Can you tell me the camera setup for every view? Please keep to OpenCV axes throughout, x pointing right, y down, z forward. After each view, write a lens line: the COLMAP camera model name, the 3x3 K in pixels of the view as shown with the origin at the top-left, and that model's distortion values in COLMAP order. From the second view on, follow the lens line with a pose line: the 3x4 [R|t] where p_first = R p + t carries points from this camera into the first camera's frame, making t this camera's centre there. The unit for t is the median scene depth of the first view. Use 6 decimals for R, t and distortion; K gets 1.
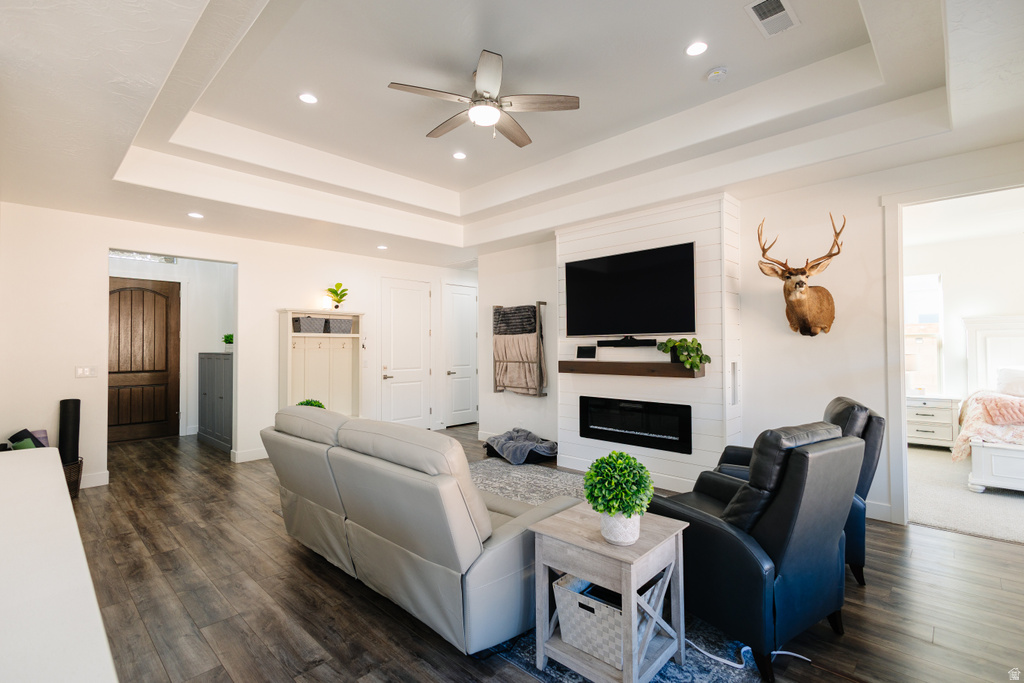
lens RADIAL K [[469.4, 0, 515.1], [0, 469.4, 341.4], [0, 0, 1]] dist [0.011452, -0.002305]
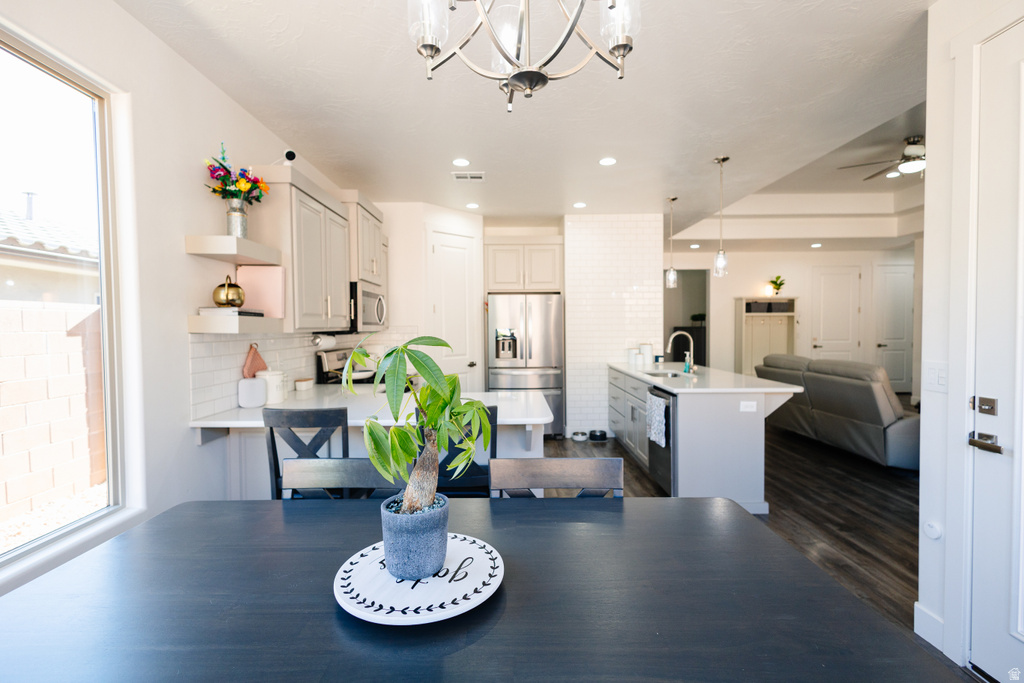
lens RADIAL K [[469.4, 0, 510.9], [0, 469.4, 339.1], [0, 0, 1]] dist [0.011452, -0.002305]
pose [[0.693740, 0.020562, -0.719932, 0.091686], [0.013509, 0.999045, 0.041552, -0.009178], [0.720099, -0.038552, 0.692800, -0.627700]]
